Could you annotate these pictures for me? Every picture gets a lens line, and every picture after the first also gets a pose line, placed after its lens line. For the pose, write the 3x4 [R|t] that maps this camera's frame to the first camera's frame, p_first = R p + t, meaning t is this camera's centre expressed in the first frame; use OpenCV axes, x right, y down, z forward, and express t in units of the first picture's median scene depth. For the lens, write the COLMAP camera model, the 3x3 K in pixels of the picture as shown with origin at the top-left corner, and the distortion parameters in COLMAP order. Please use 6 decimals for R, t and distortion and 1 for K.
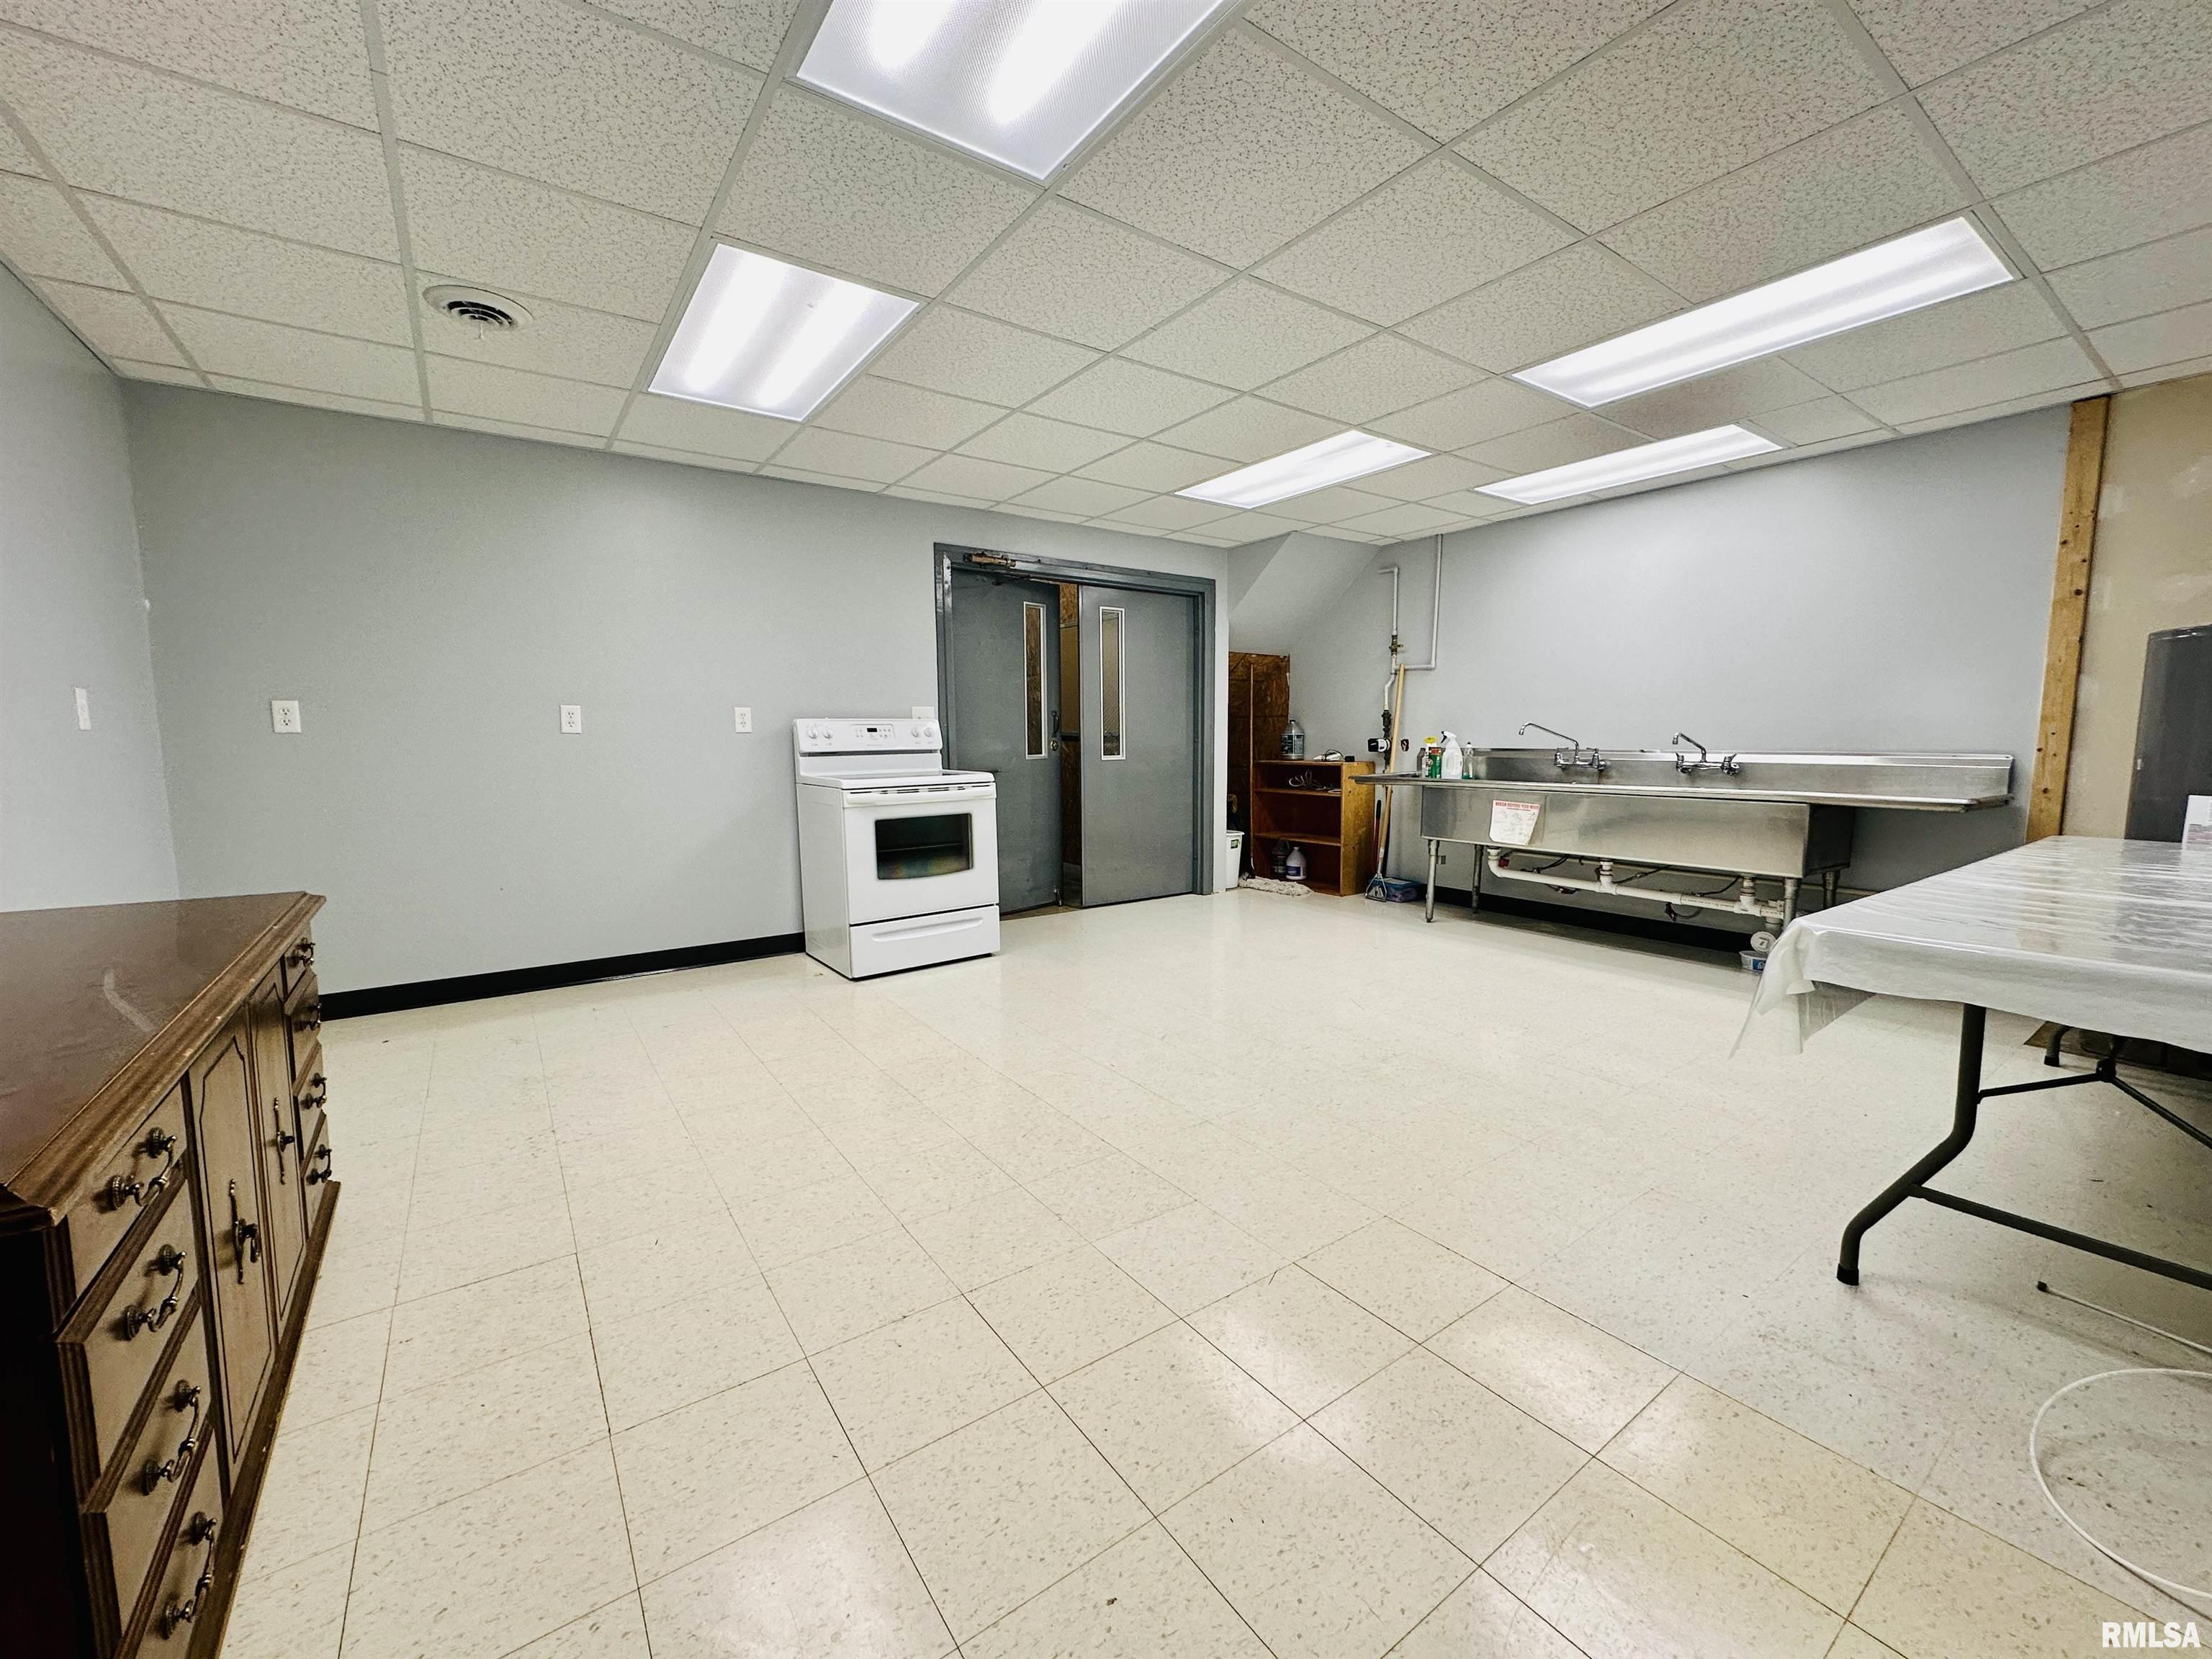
lens RADIAL K [[883.7, 0, 1103.8], [0, 883.7, 827.6], [0, 0, 1]] dist [-0.002760, 0.000897]
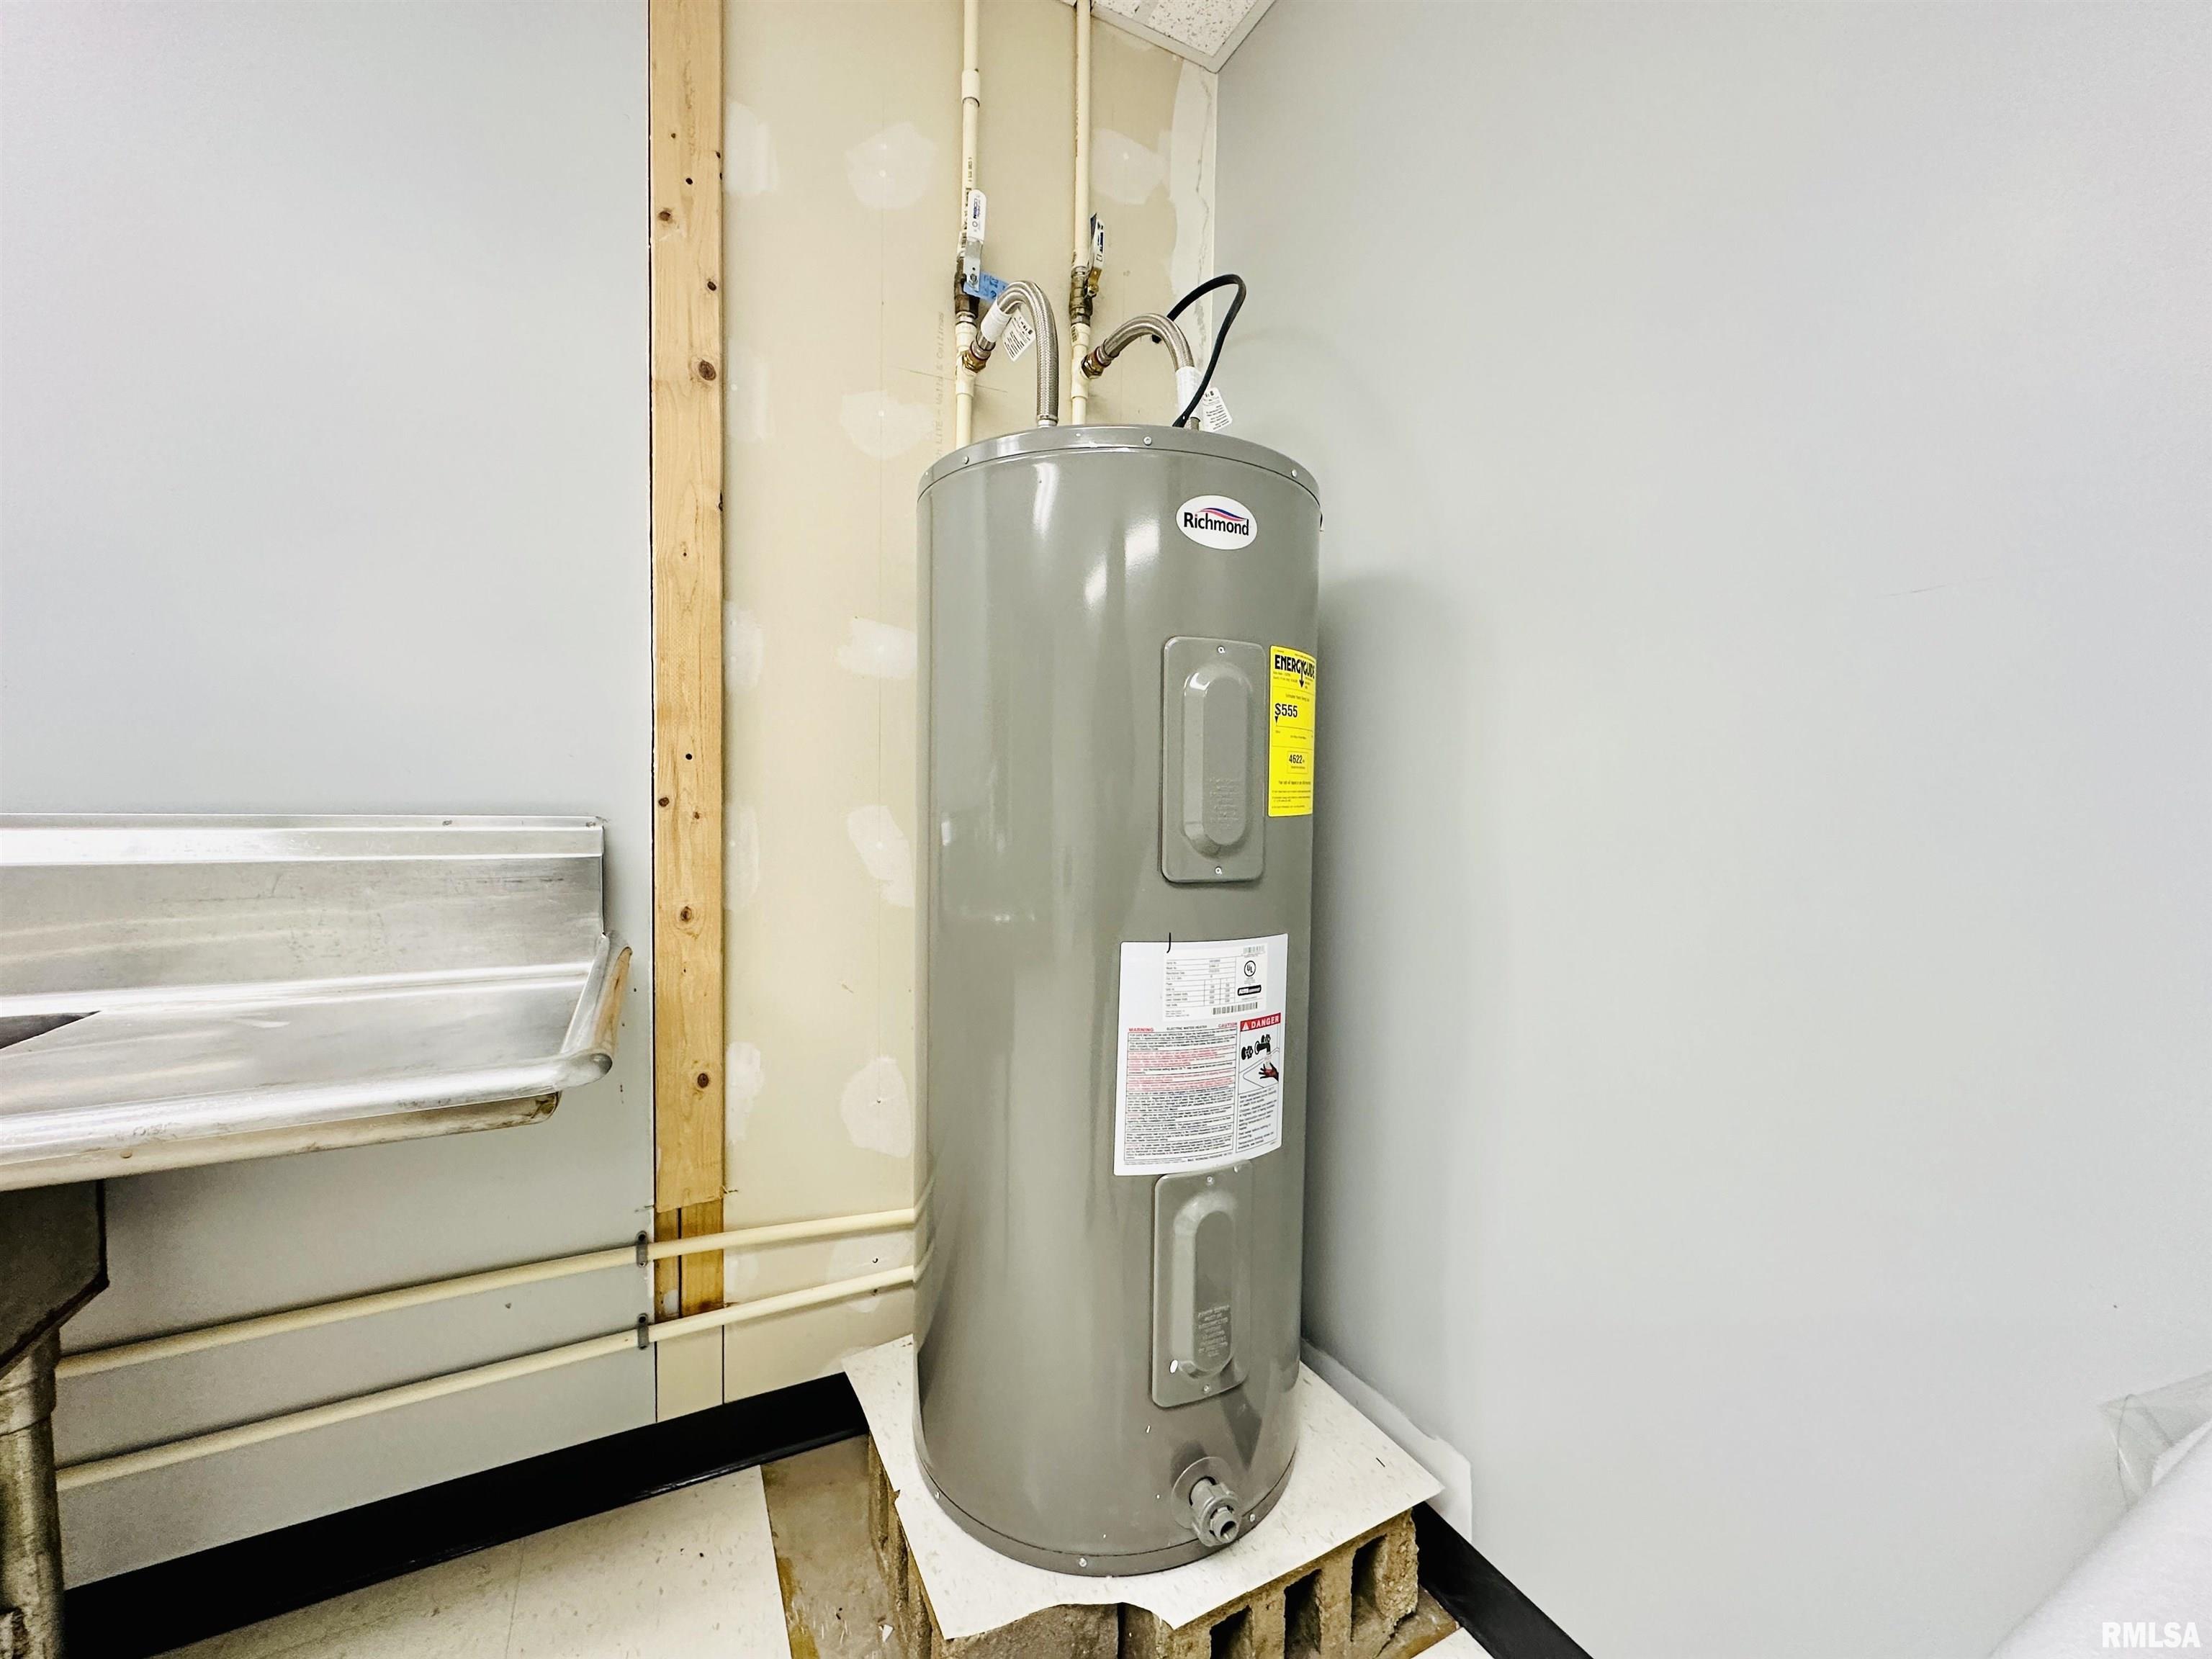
lens RADIAL K [[883.7, 0, 1108.5], [0, 883.7, 835.0], [0, 0, 1]] dist [-0.002760, 0.000897]
pose [[0.137703, -0.045872, 0.989411, 0.652499], [0.085582, 0.995742, 0.034255, -0.063341], [-0.986769, 0.079959, 0.141042, 0.688434]]
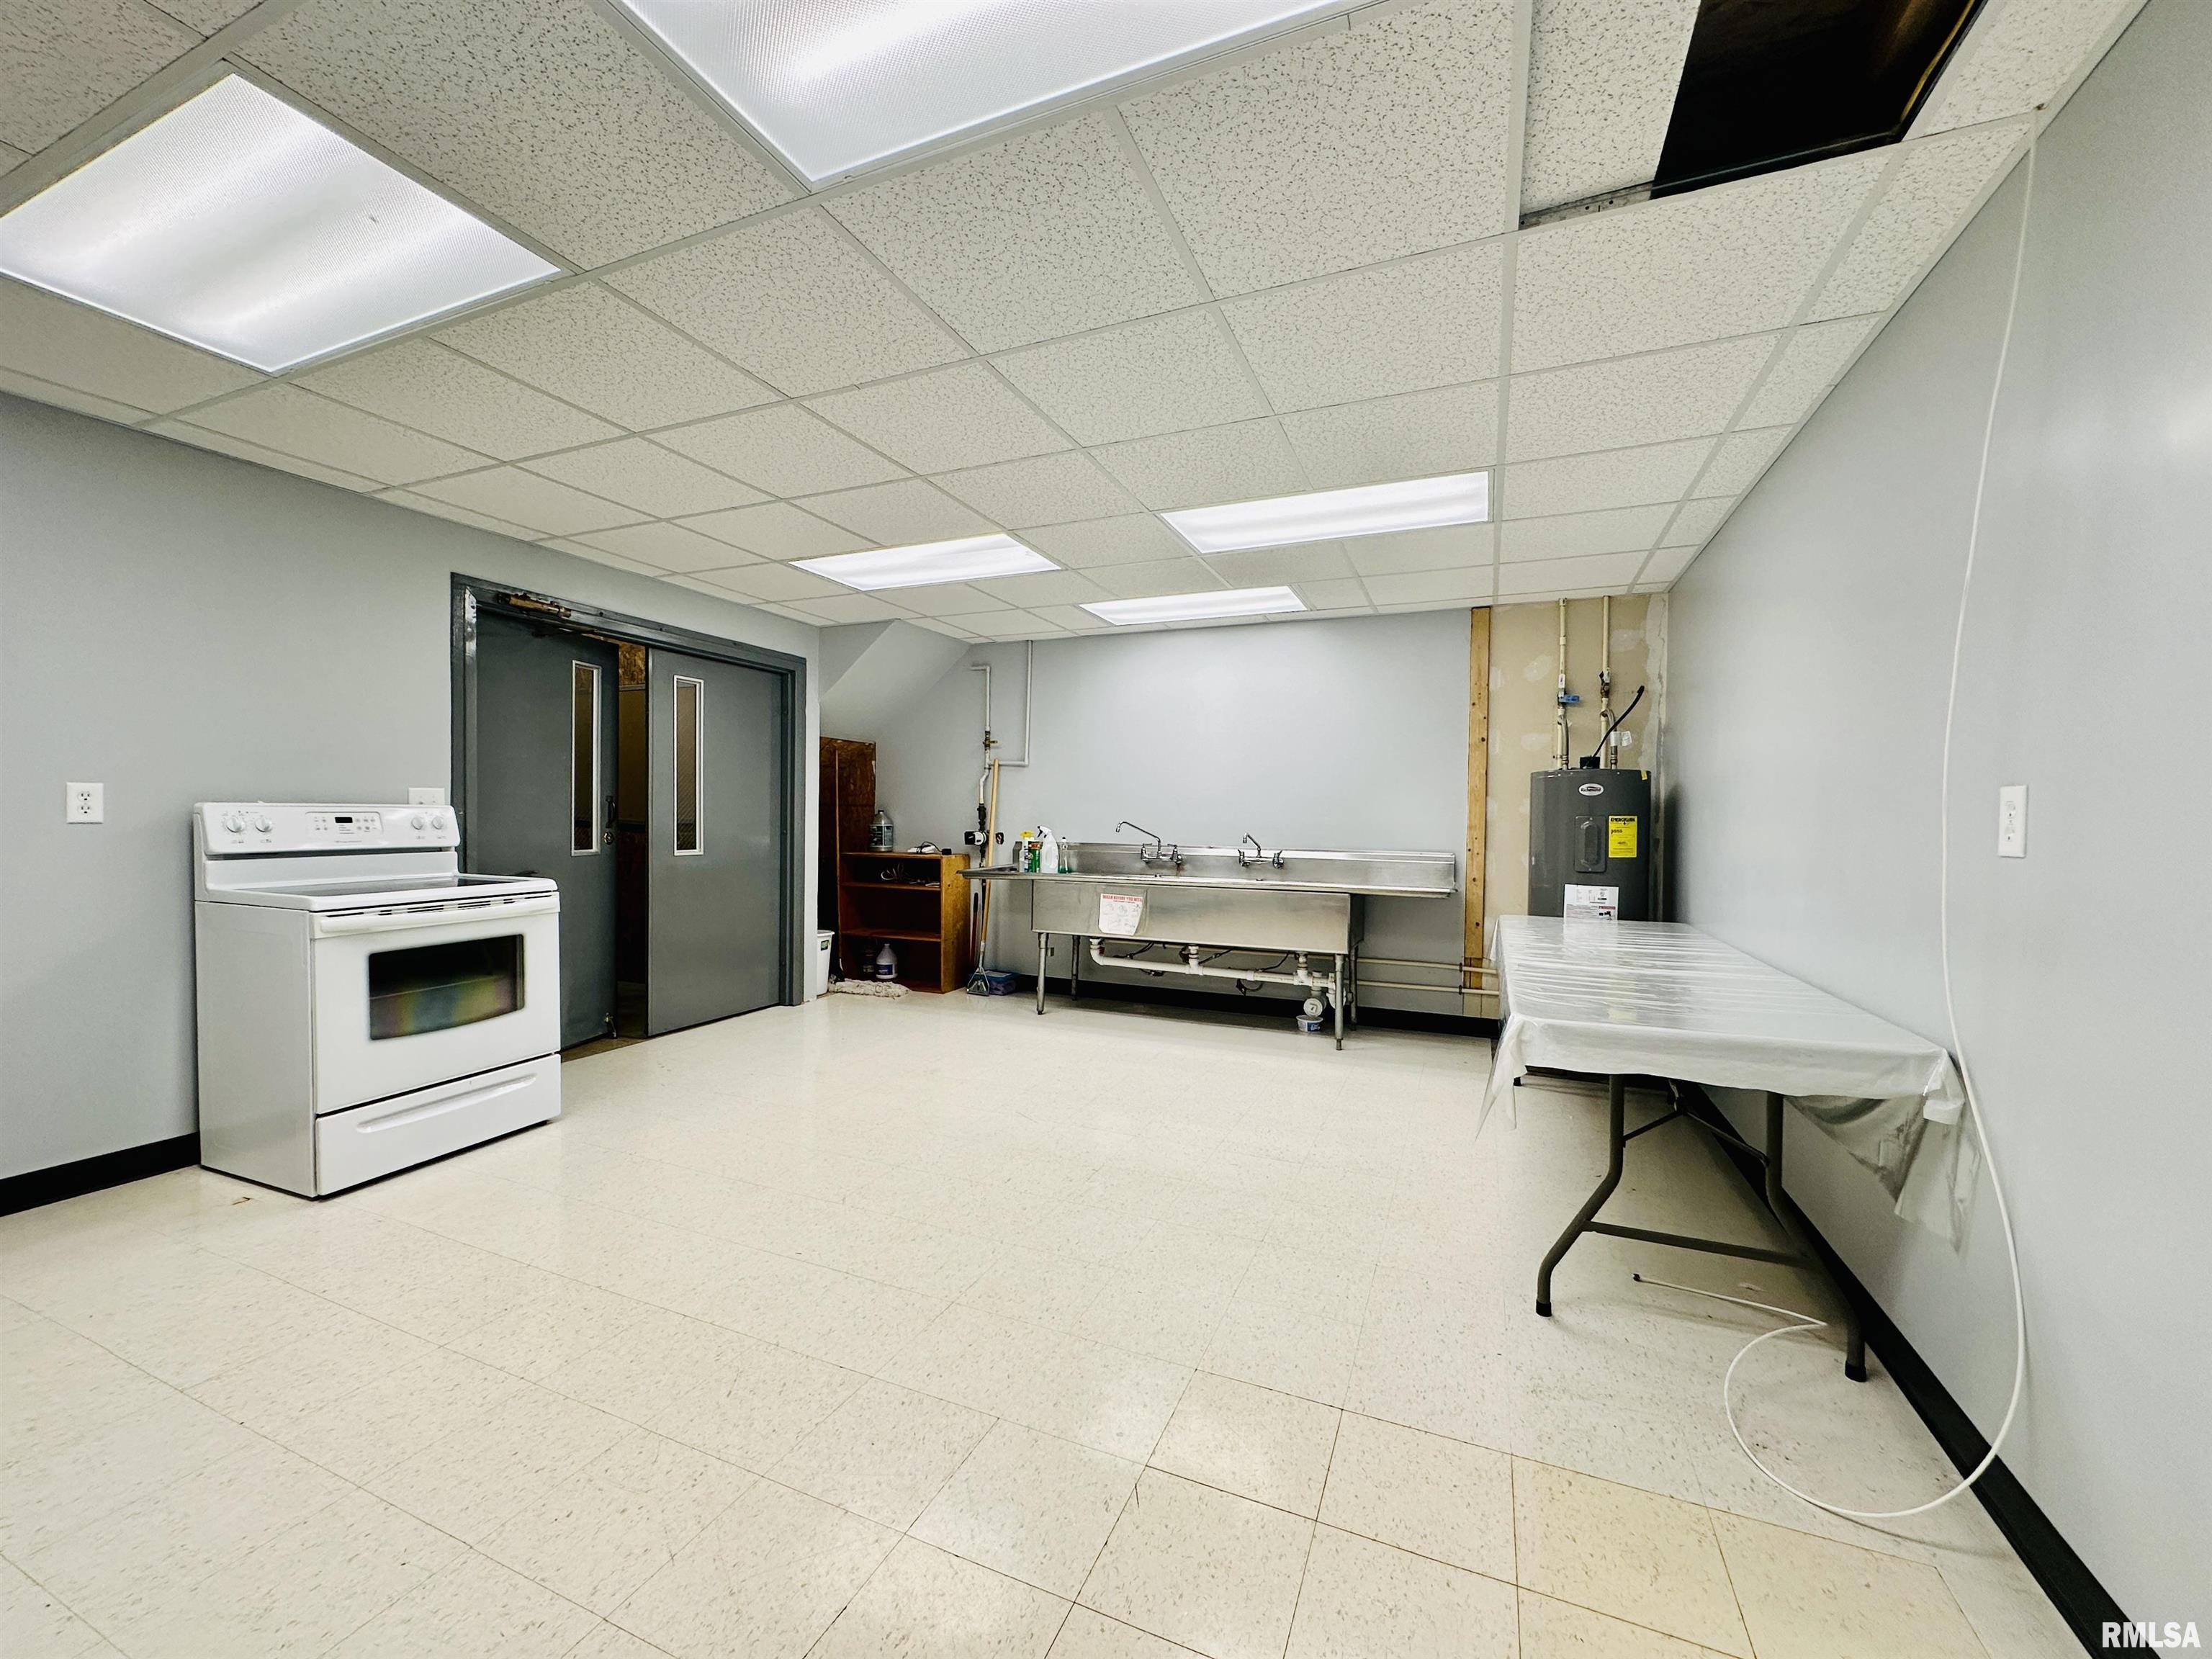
lens RADIAL K [[883.7, 0, 1110.4], [0, 883.7, 827.4], [0, 0, 1]] dist [-0.002760, 0.000897]
pose [[0.852063, 0.010308, 0.523338, -0.126531], [0.037276, 0.996073, -0.080310, -0.029452], [-0.522111, 0.087937, 0.848332, 0.104305]]
